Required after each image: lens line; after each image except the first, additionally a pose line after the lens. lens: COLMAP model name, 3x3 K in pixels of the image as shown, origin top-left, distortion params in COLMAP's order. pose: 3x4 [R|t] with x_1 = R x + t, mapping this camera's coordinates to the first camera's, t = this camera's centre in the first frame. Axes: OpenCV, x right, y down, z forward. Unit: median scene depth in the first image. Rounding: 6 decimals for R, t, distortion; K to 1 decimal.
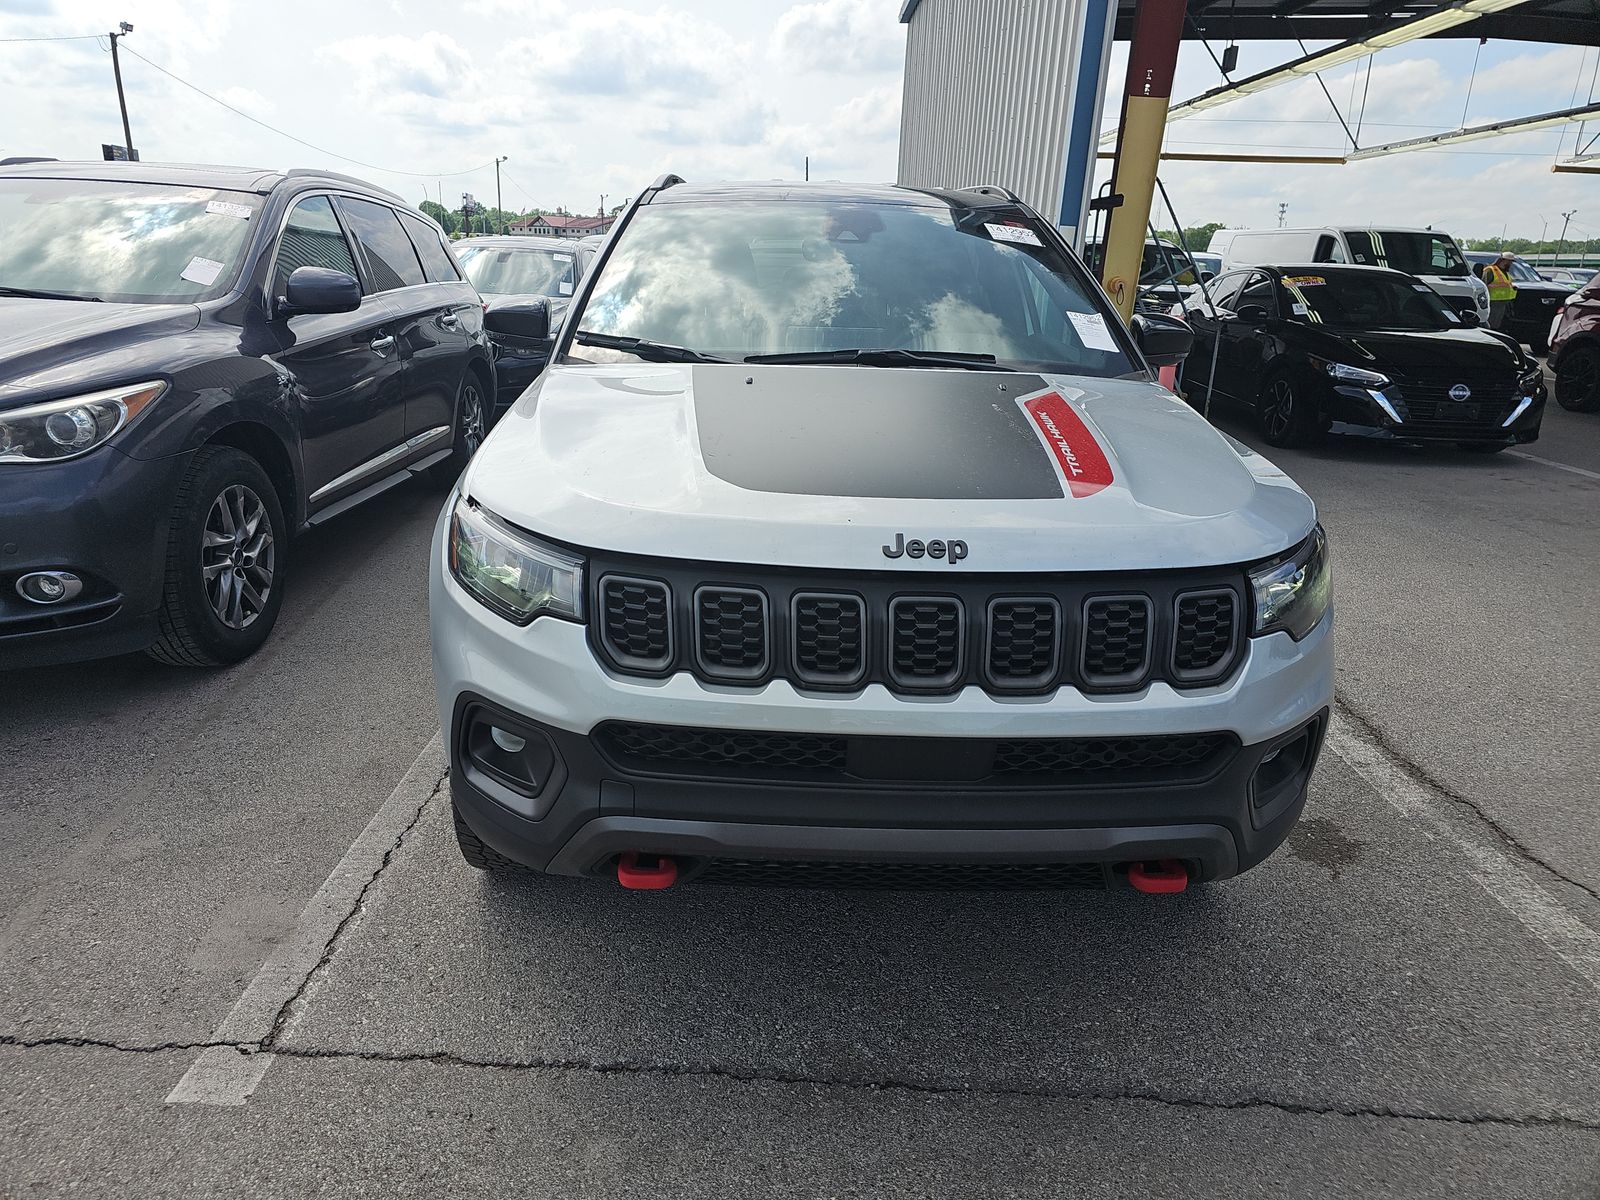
lens RADIAL K [[1058.3, 0, 789.8], [0, 1058.3, 602.3], [0, 0, 1]] dist [0.039329, -0.021391]
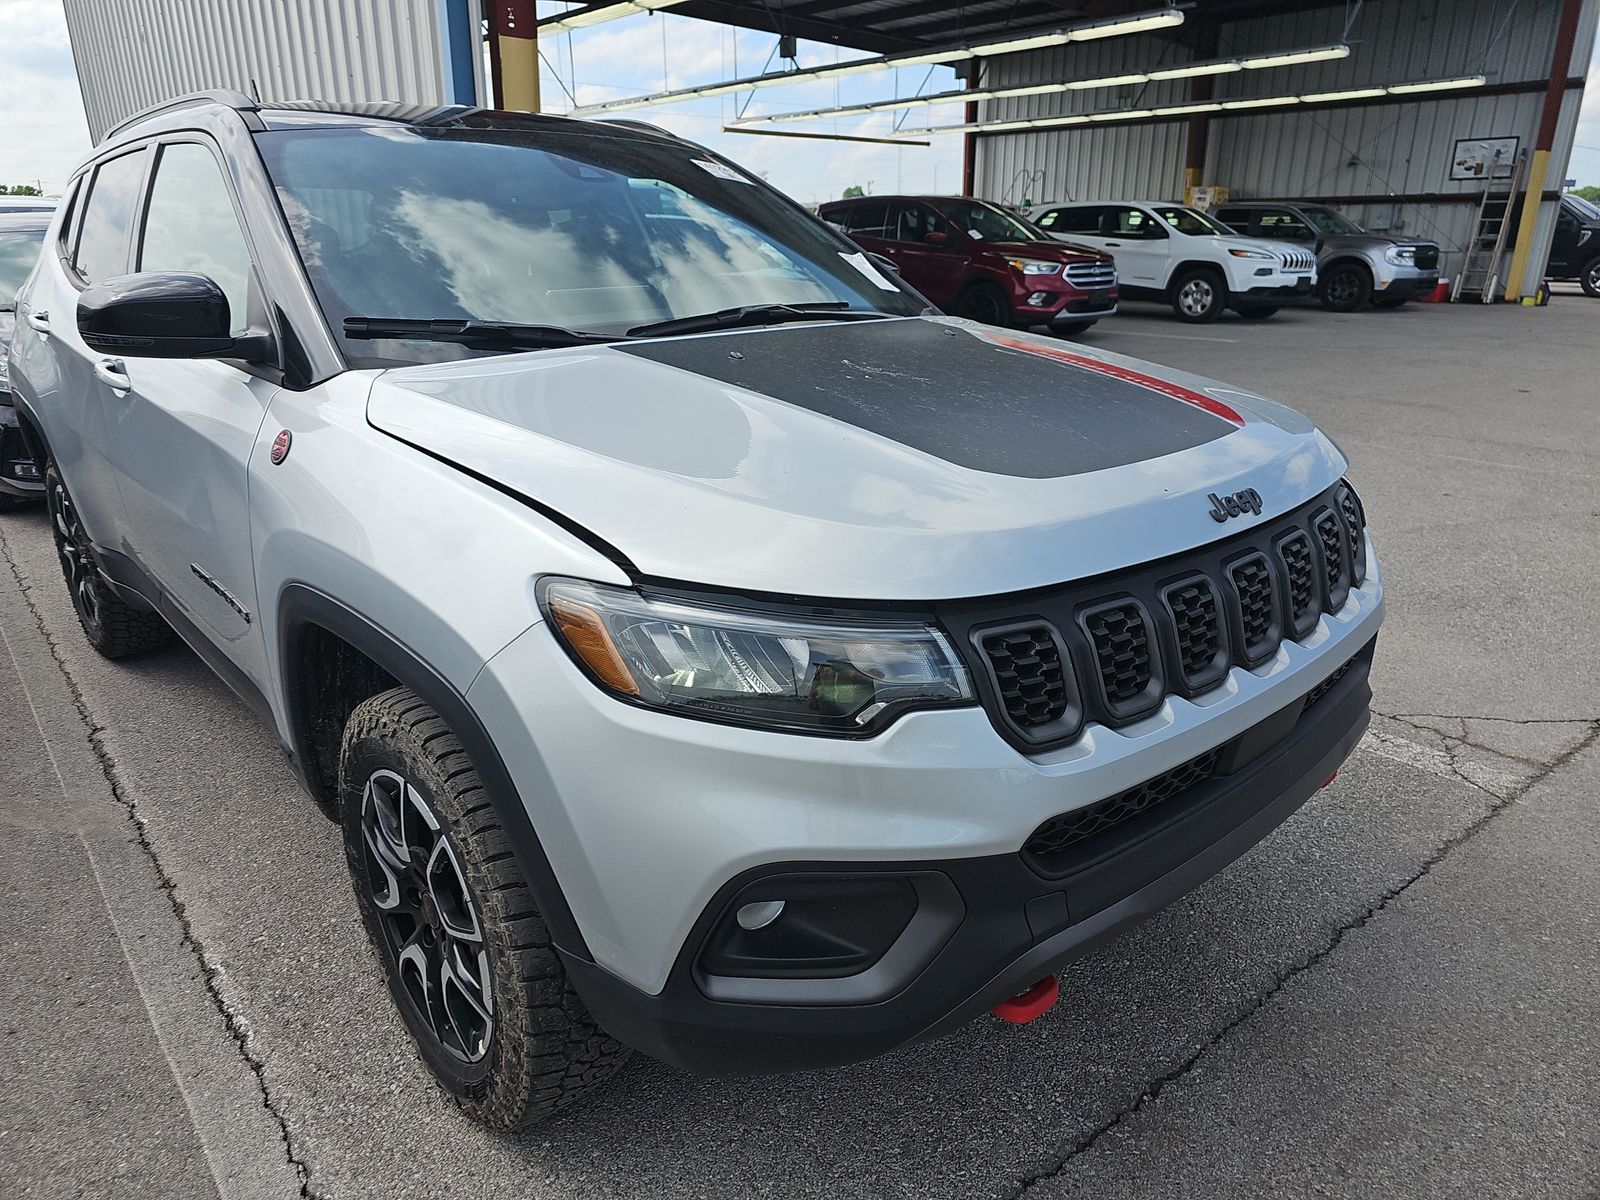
lens RADIAL K [[1058.3, 0, 791.1], [0, 1058.3, 594.9], [0, 0, 1]] dist [0.039329, -0.021391]
pose [[0.762921, -0.248922, 0.596649, -0.457798], [0.231379, 0.966903, 0.107532, -0.102750], [-0.603668, 0.056014, 0.795265, 0.333206]]
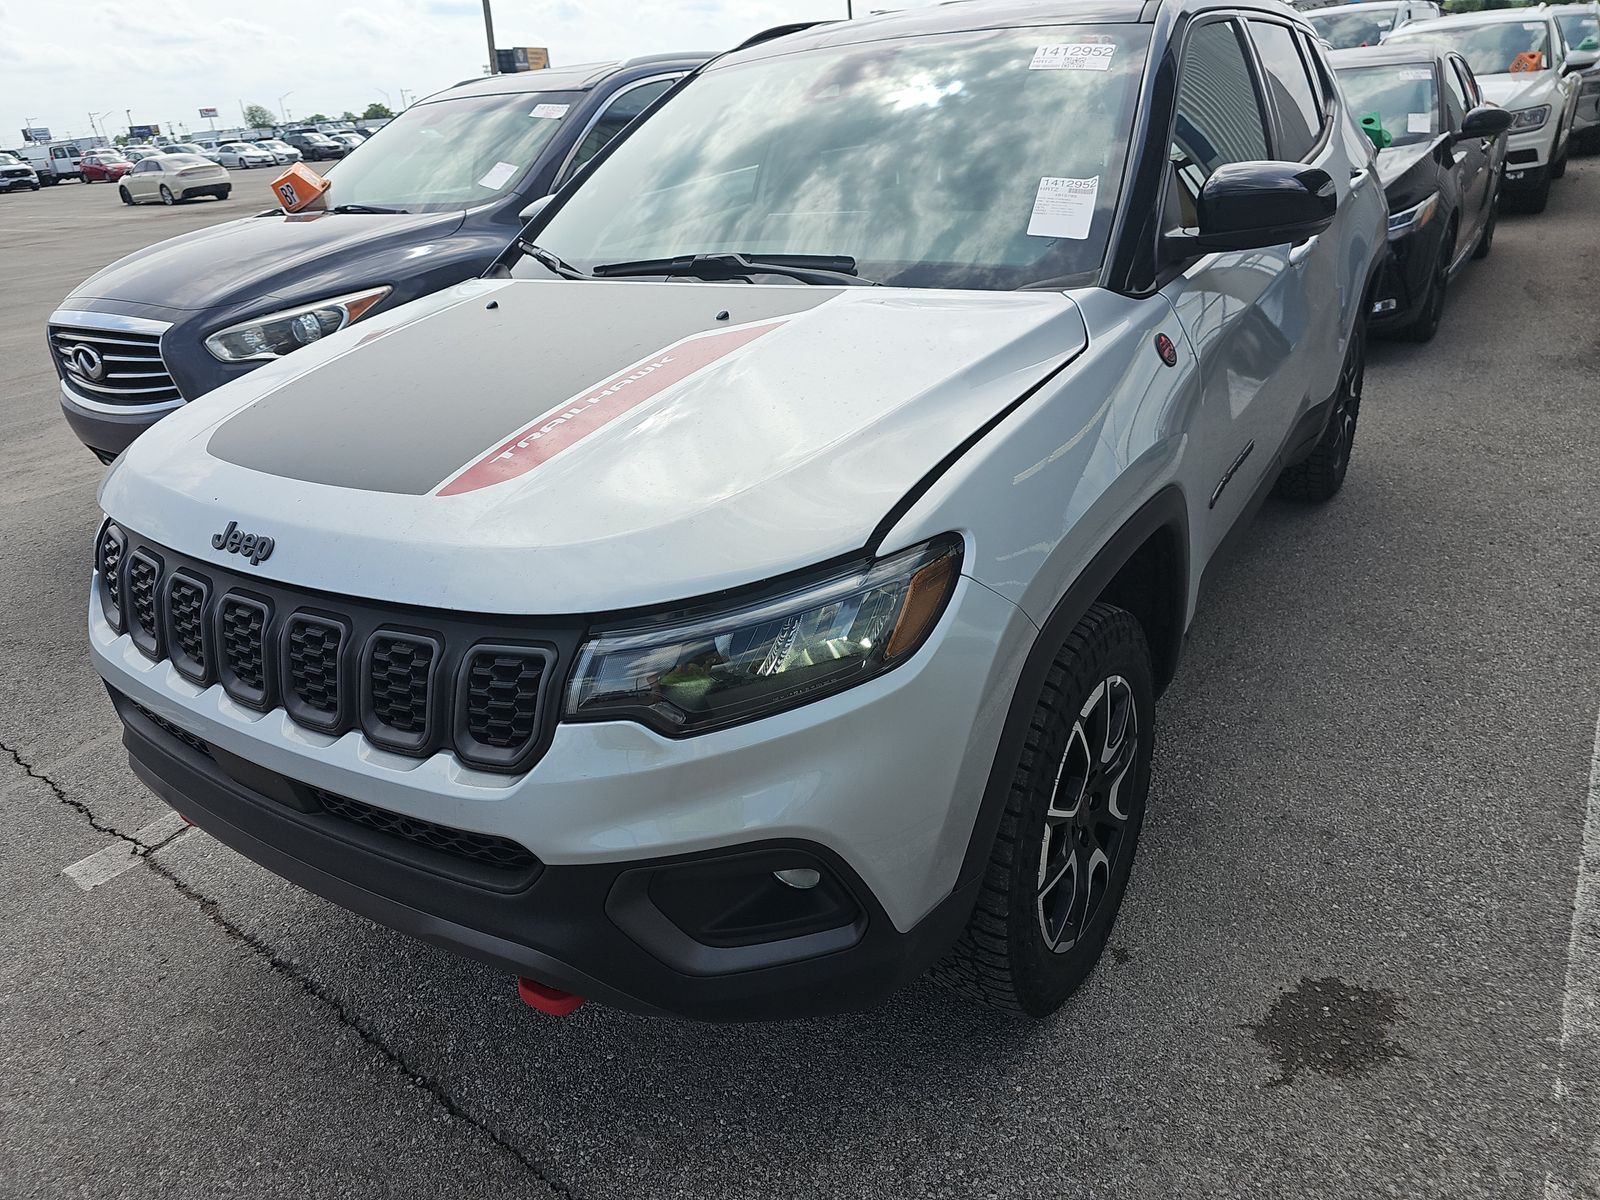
lens RADIAL K [[1058.3, 0, 783.1], [0, 1058.3, 612.5], [0, 0, 1]] dist [0.039329, -0.021391]
pose [[0.800211, 0.164900, -0.576602, 0.637951], [-0.077482, 0.981824, 0.173258, -0.115424], [0.594692, -0.093966, 0.798443, 0.362431]]
